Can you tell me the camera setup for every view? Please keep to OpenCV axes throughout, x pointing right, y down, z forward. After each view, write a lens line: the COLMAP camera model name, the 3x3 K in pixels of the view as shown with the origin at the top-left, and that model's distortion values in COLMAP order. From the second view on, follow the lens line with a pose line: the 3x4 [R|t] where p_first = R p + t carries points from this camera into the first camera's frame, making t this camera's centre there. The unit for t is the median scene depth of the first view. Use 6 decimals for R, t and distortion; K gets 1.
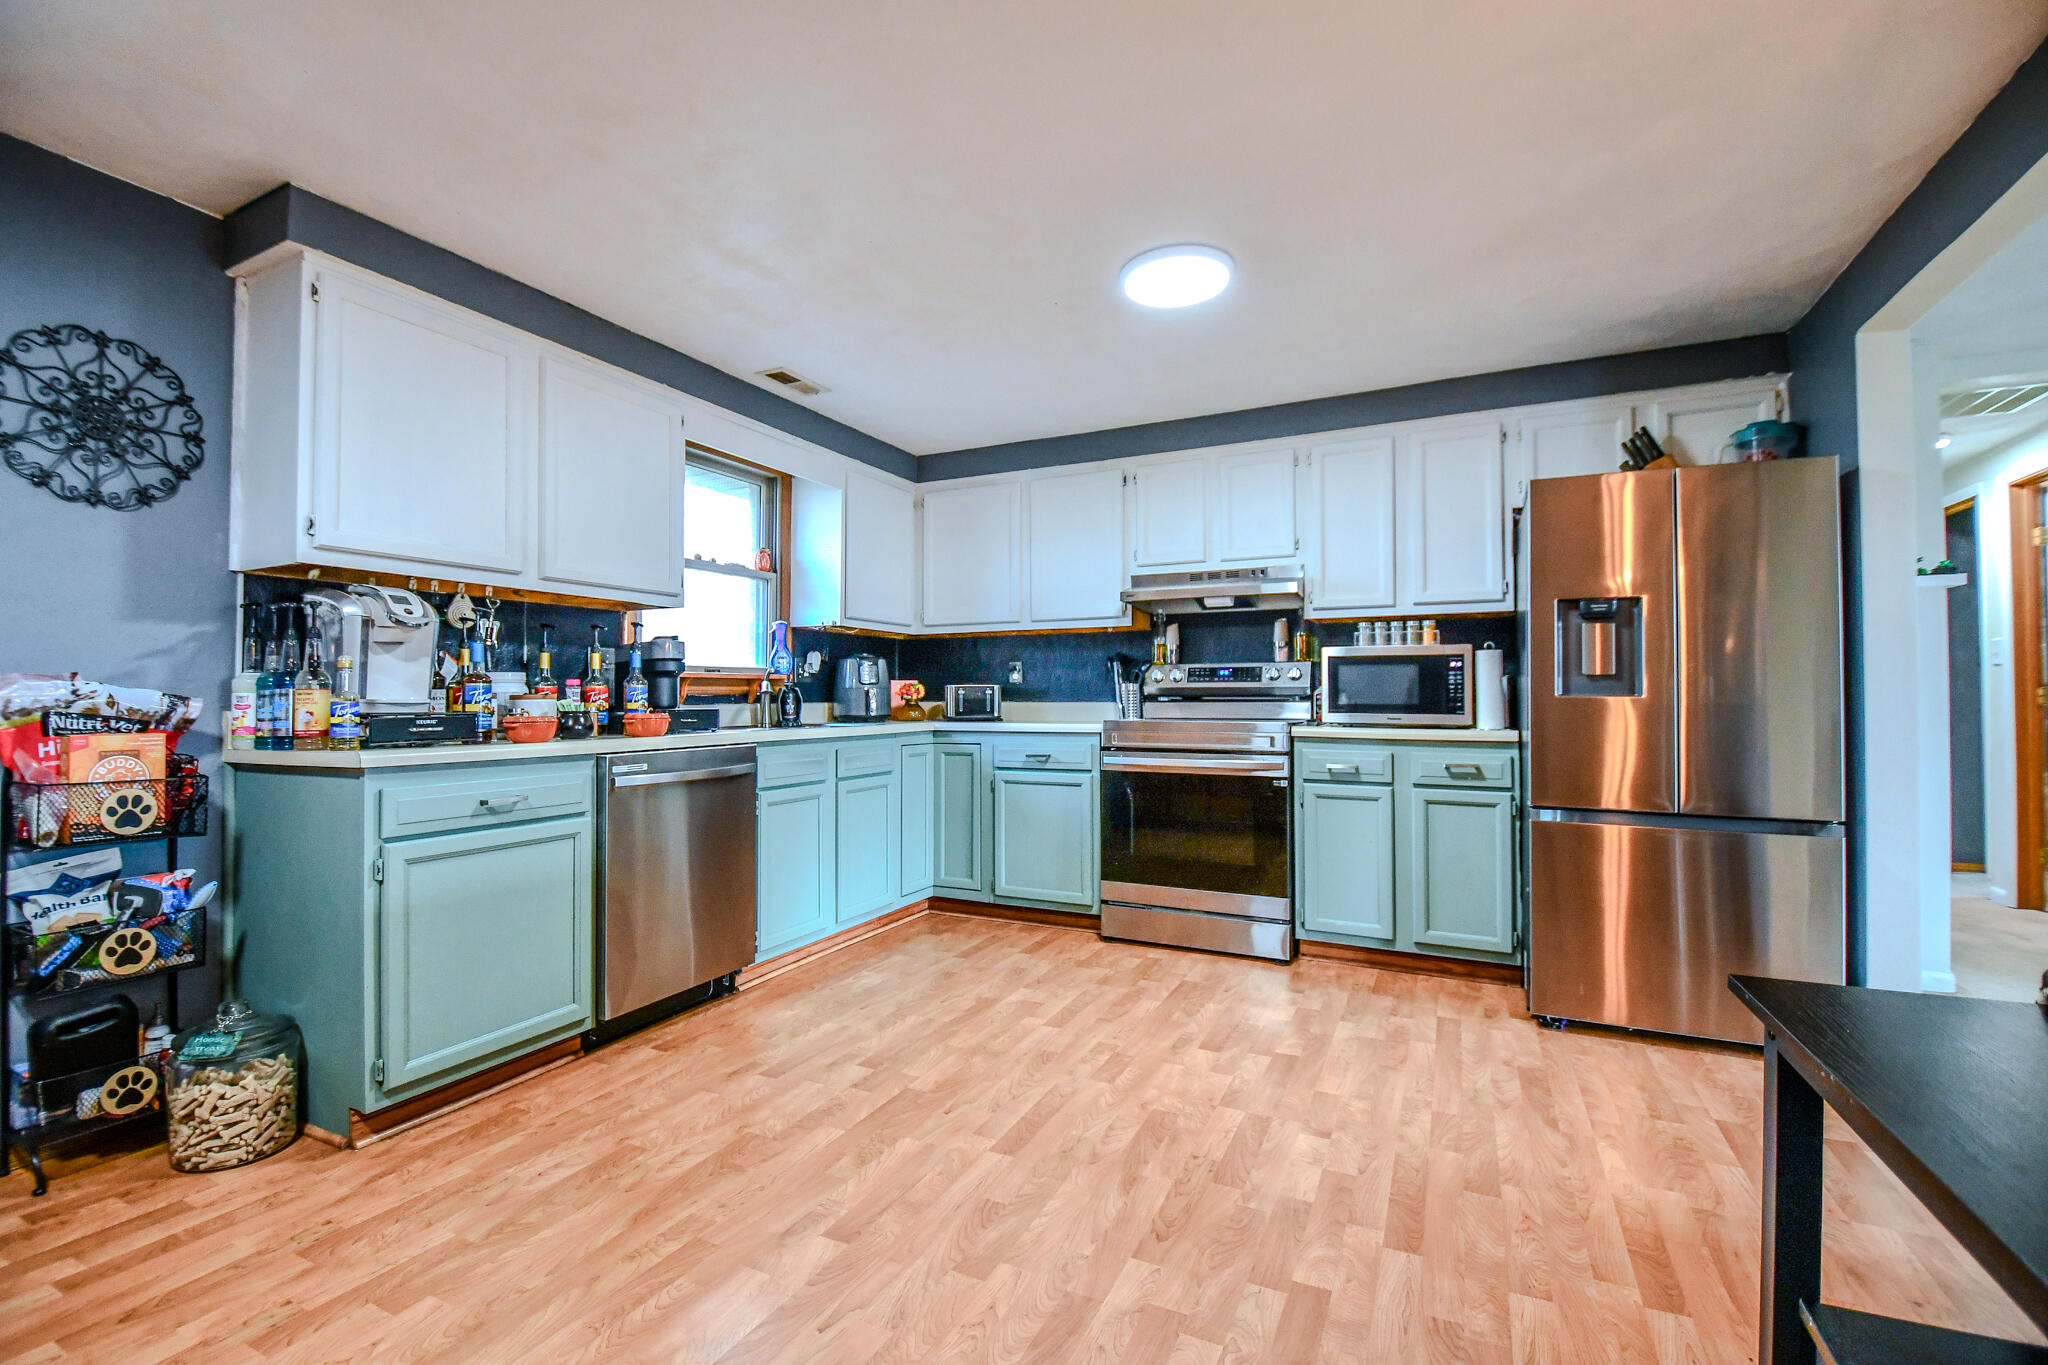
lens RADIAL K [[891.2, 0, 1009.7], [0, 891.2, 675.8], [0, 0, 1]] dist [0.016302, -0.023413]
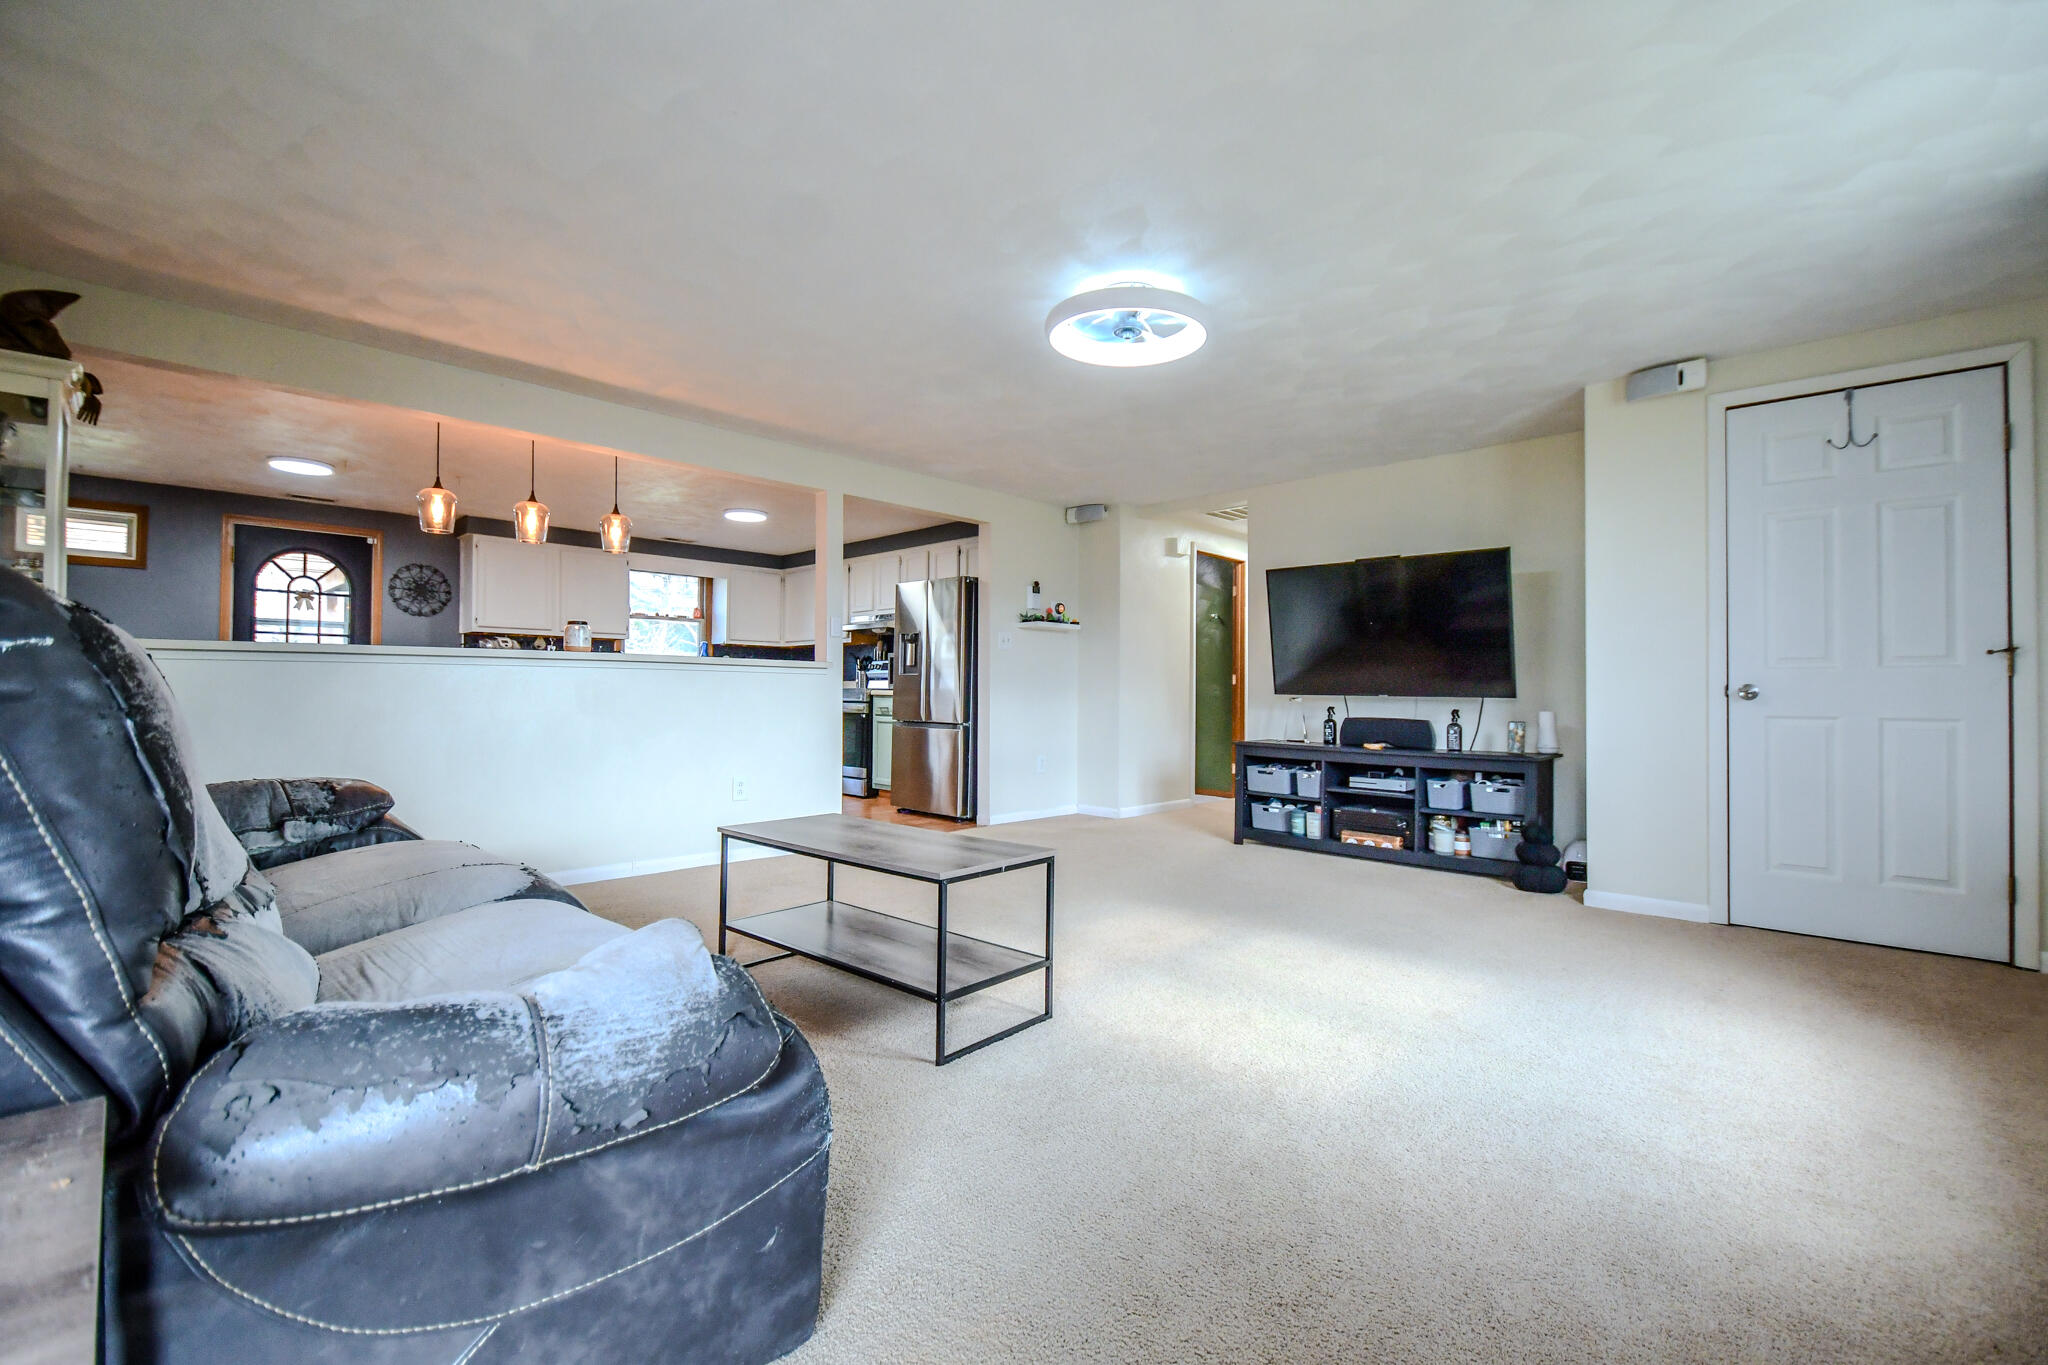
lens RADIAL K [[891.2, 0, 1009.7], [0, 891.2, 675.8], [0, 0, 1]] dist [0.016302, -0.023413]
pose [[0.952195, 0.000435, -0.305490, 1.572629], [0.000640, 0.999994, 0.003418, 0.019649], [0.305490, -0.003450, 0.952189, -1.146602]]
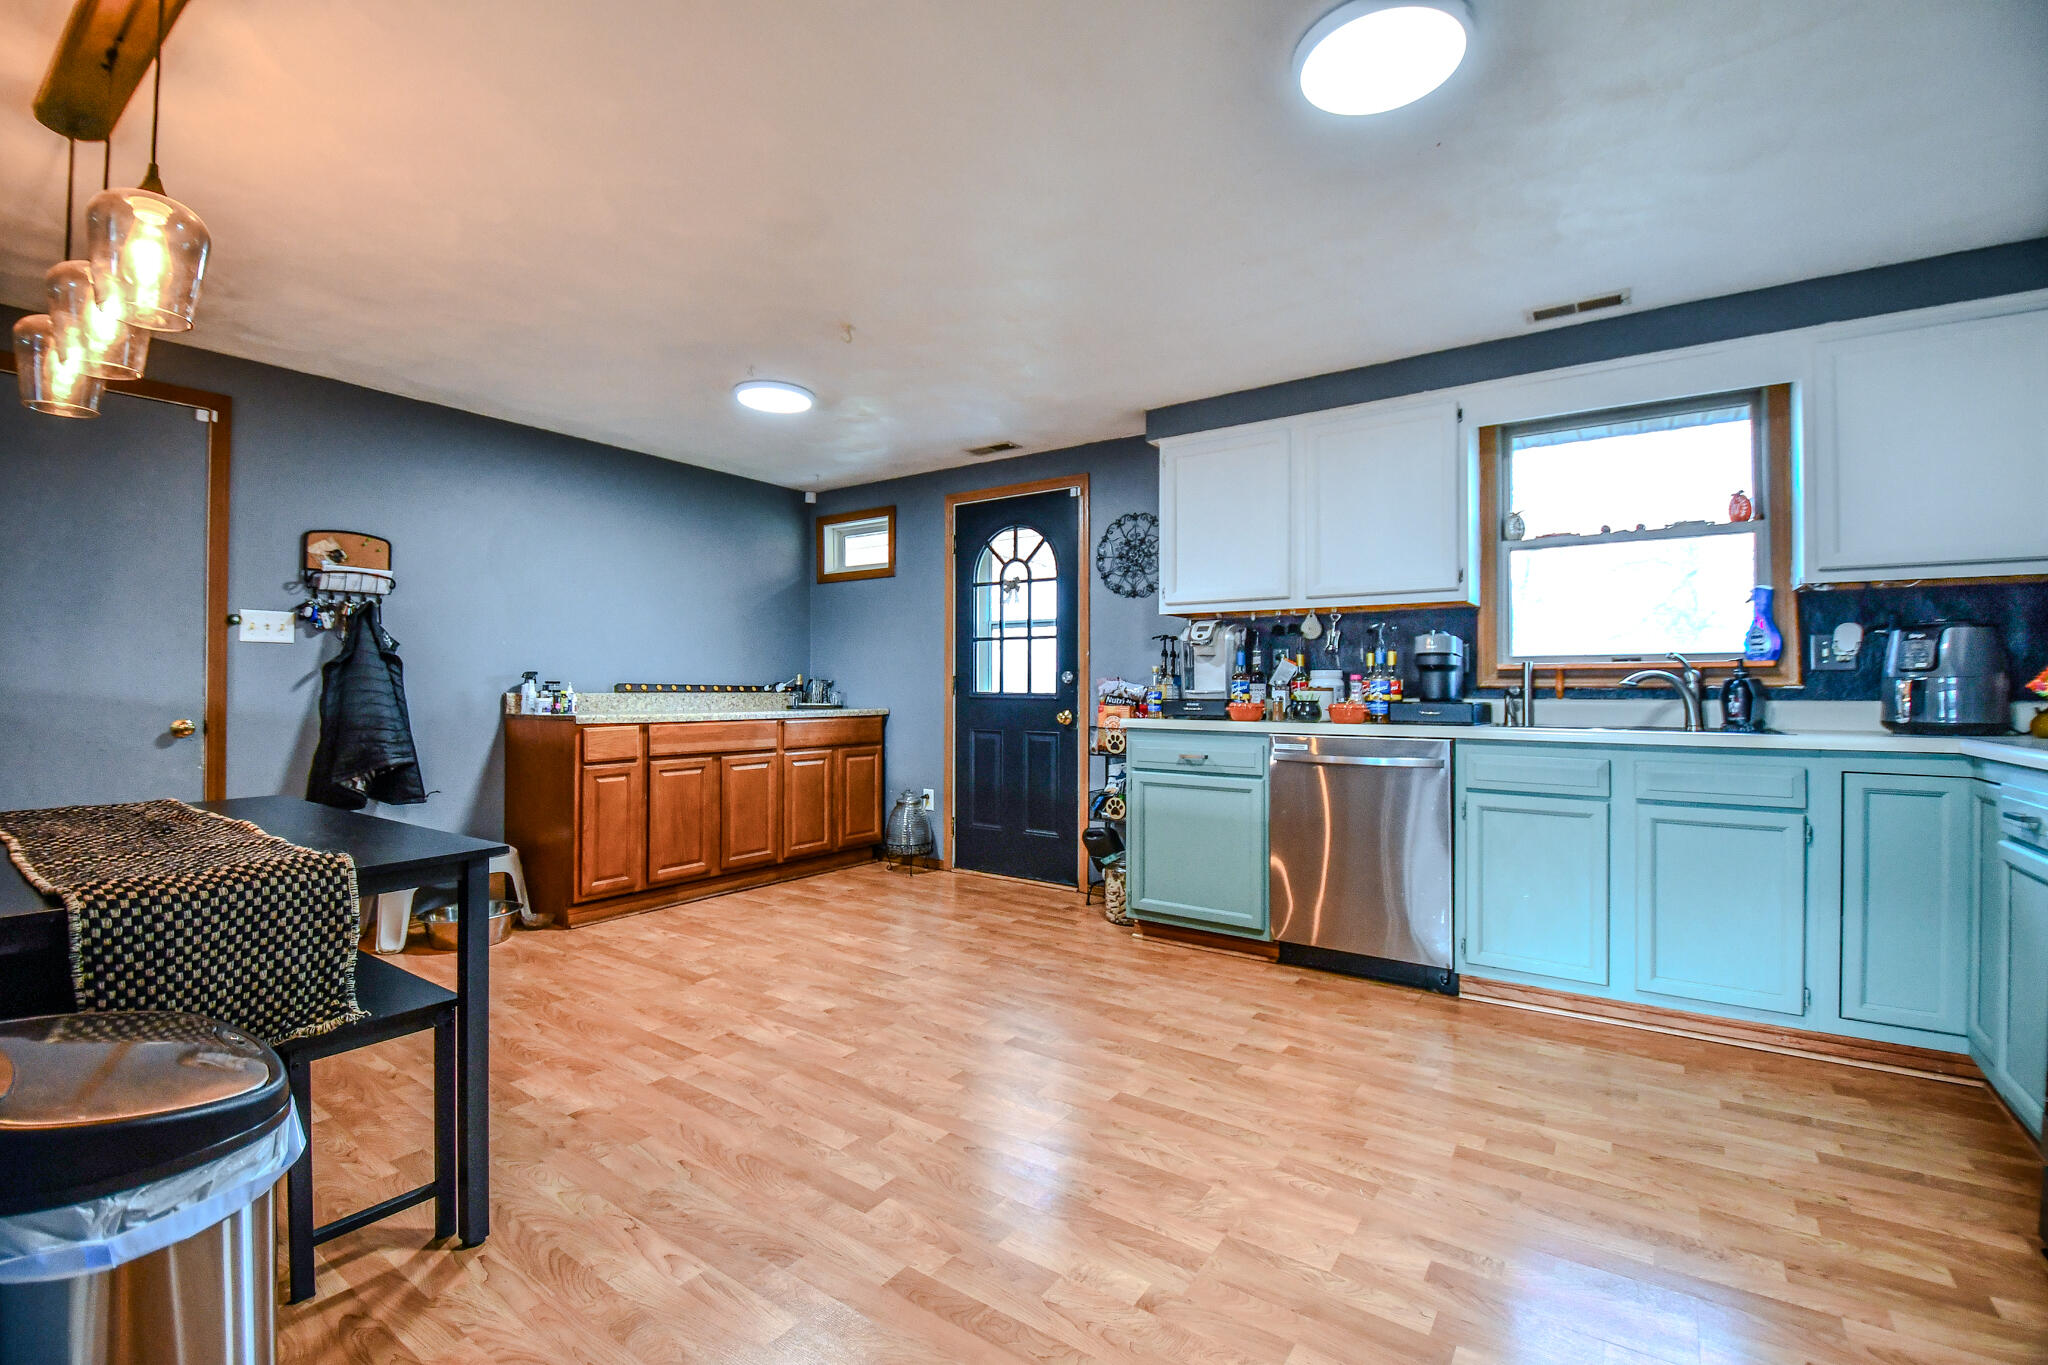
lens RADIAL K [[891.2, 0, 1009.7], [0, 891.2, 675.8], [0, 0, 1]] dist [0.016302, -0.023413]
pose [[-0.156282, -0.012919, -0.987628, 0.792215], [0.018824, 0.999694, -0.016055, 0.015870], [0.987533, -0.021100, -0.155991, 0.743579]]
